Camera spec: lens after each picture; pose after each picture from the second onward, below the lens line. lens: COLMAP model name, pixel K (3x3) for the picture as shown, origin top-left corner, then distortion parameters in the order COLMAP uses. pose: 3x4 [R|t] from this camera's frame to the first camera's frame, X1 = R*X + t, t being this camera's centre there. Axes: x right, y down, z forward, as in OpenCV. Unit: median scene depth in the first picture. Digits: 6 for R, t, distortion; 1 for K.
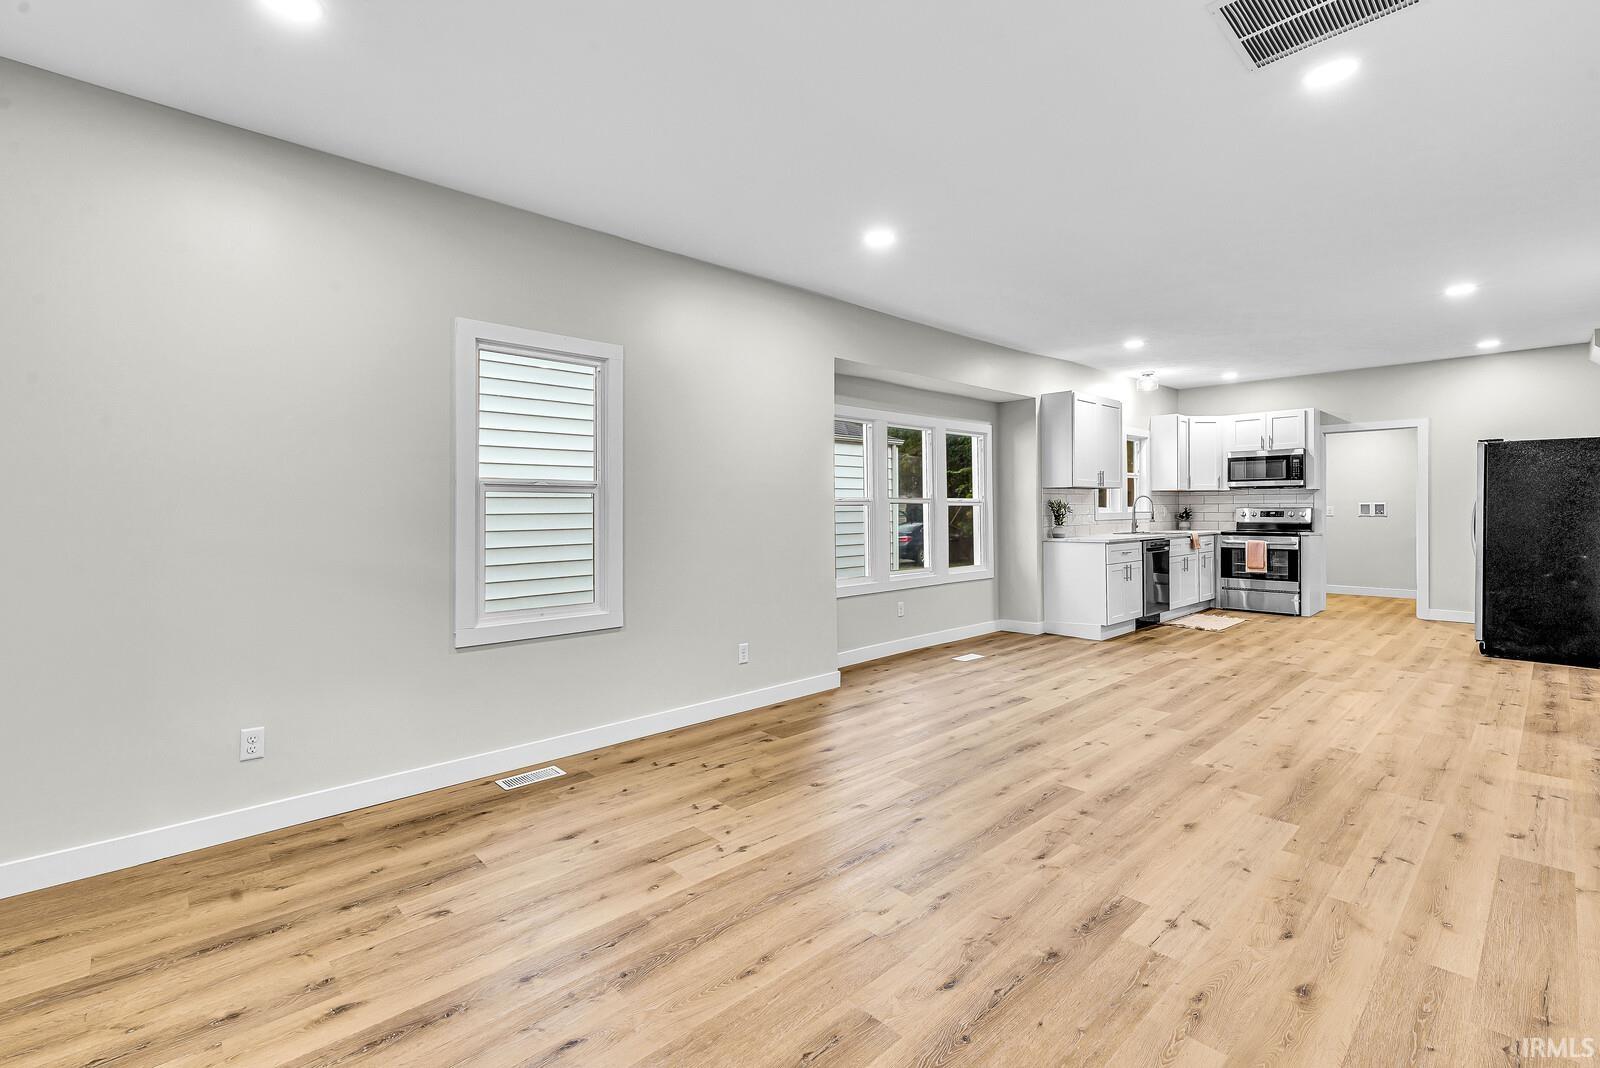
lens RADIAL K [[710.3, 0, 800.8], [0, 710.3, 526.0], [0, 0, 1]] dist [-0.001133, -0.000385]
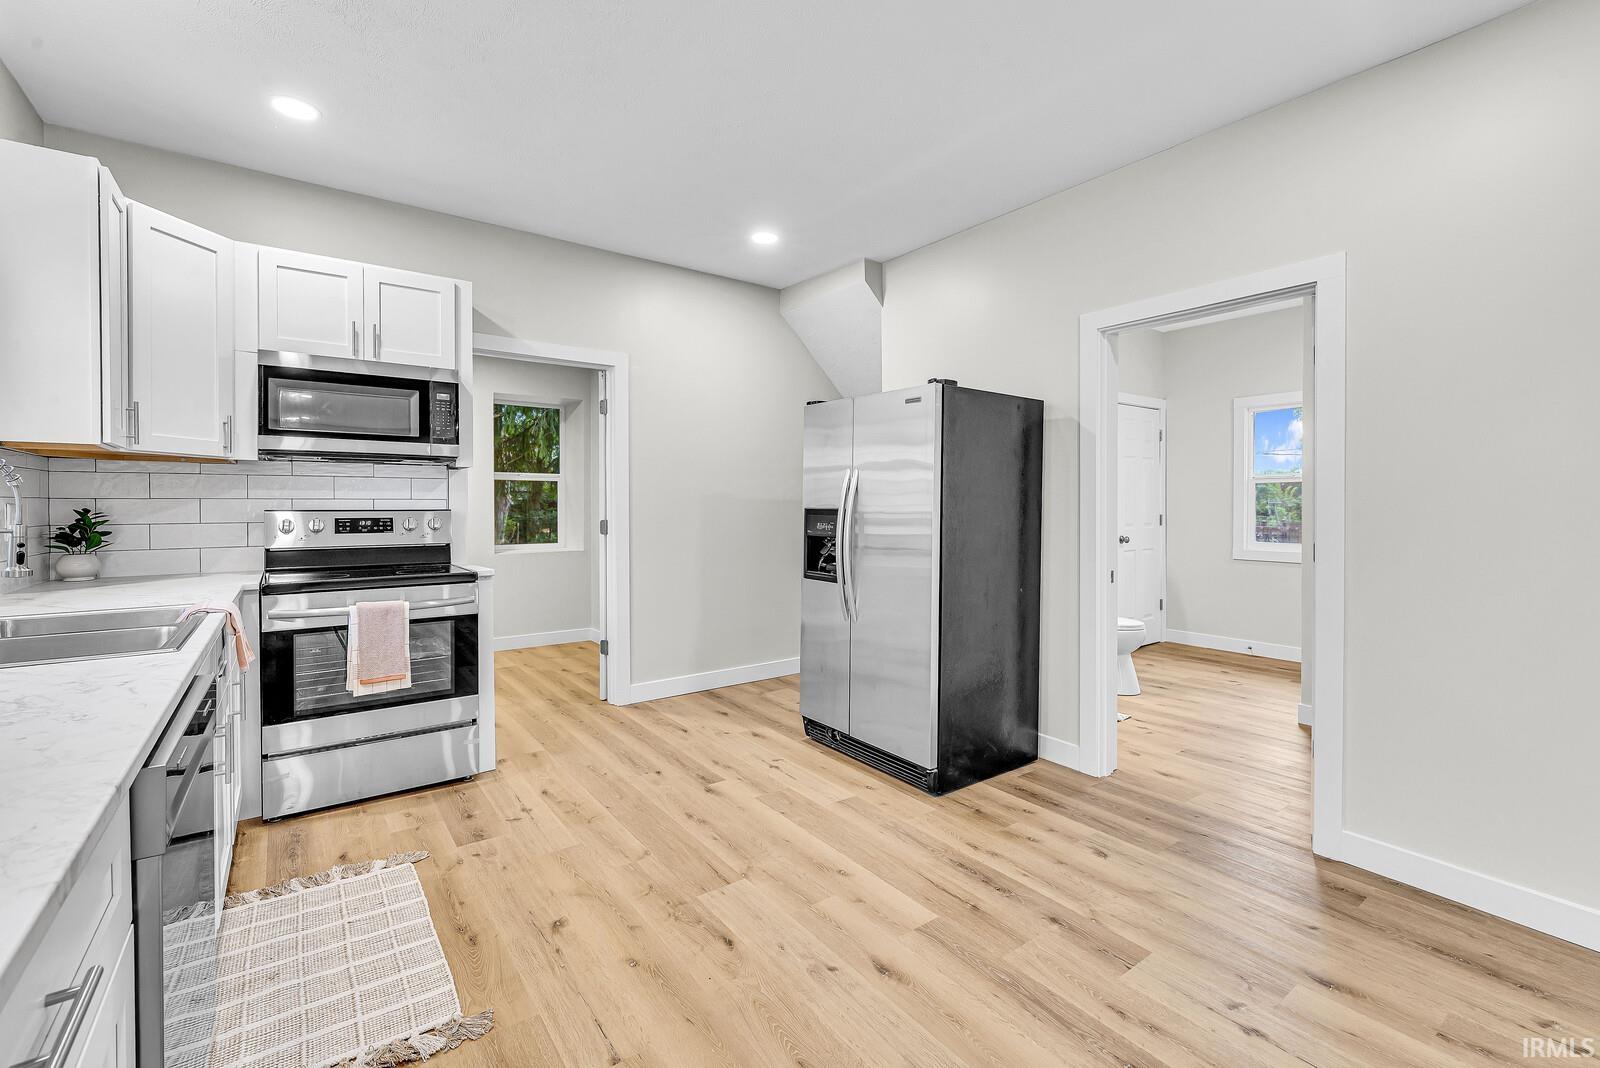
lens RADIAL K [[694.8, 0, 802.0], [0, 694.8, 517.4], [0, 0, 1]] dist [0.001516, -0.000100]
pose [[0.120286, -0.009217, 0.992696, 0.310138], [0.022105, 0.999734, 0.006604, -0.019181], [-0.992493, 0.021149, 0.120458, 0.725382]]
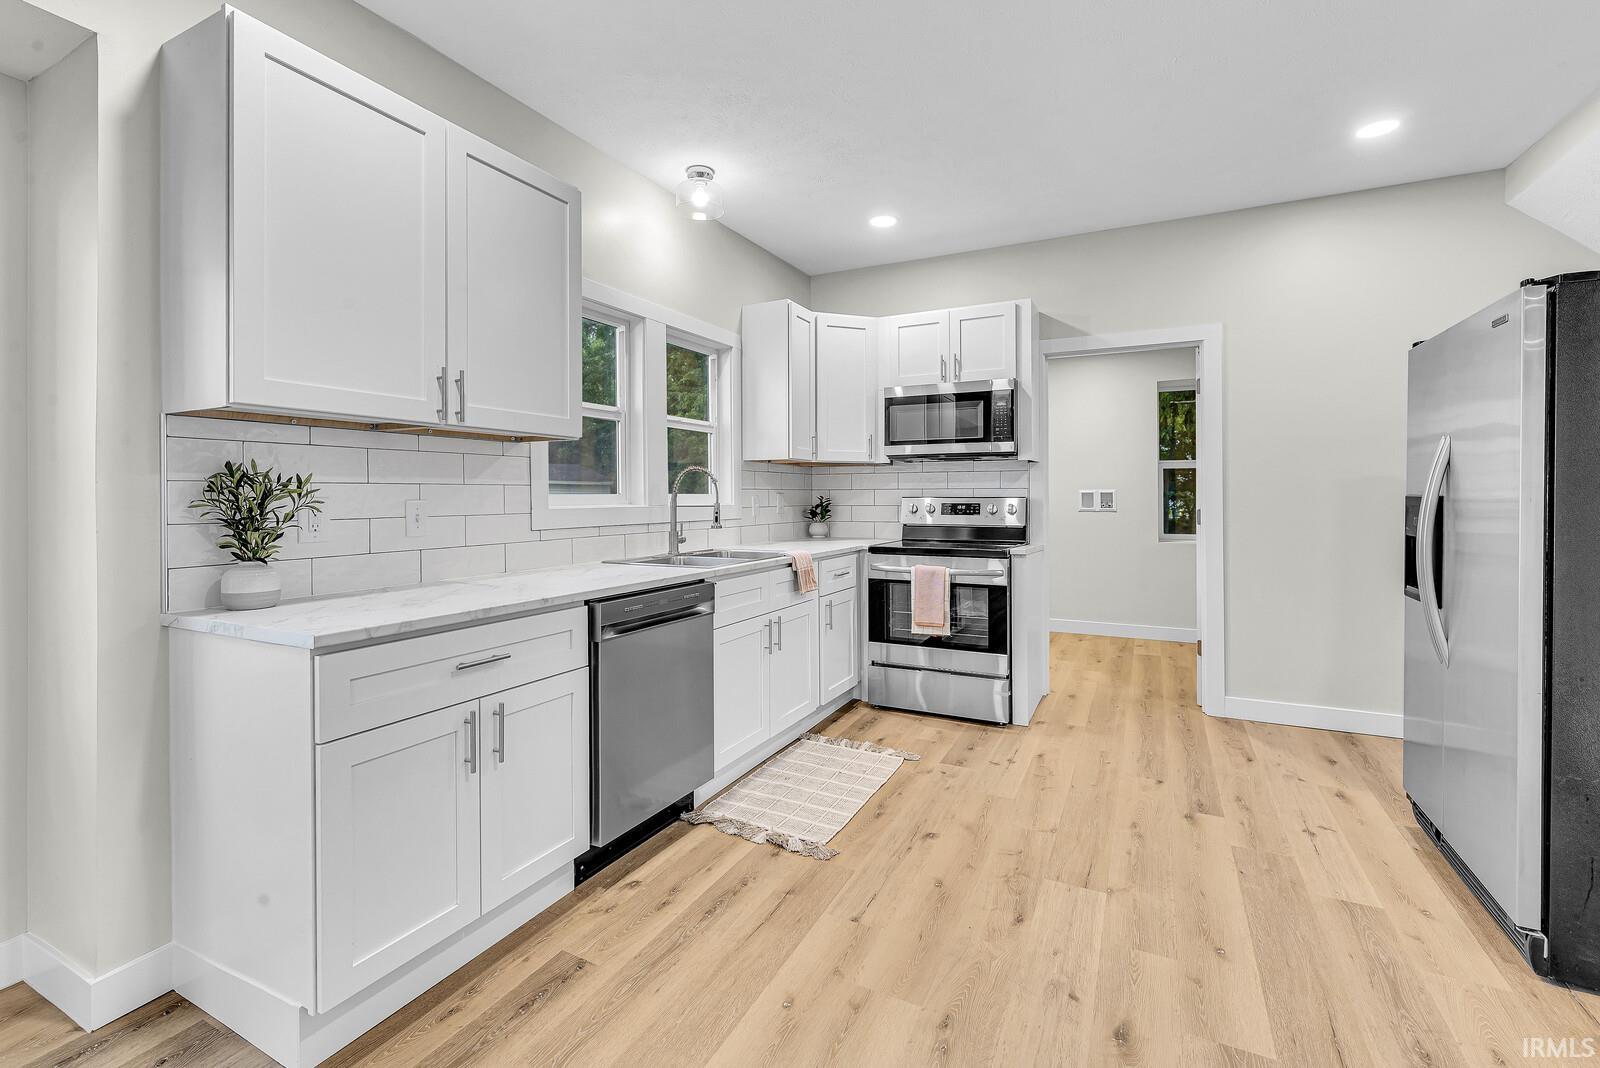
lens RADIAL K [[701.2, 0, 799.6], [0, 701.2, 504.9], [0, 0, 1]] dist [0.000432, -0.000223]
pose [[0.939806, 0.002005, 0.341701, 0.387781], [0.001860, 0.999938, -0.010984, -0.015058], [-0.341702, 0.010959, 0.939744, 0.572708]]
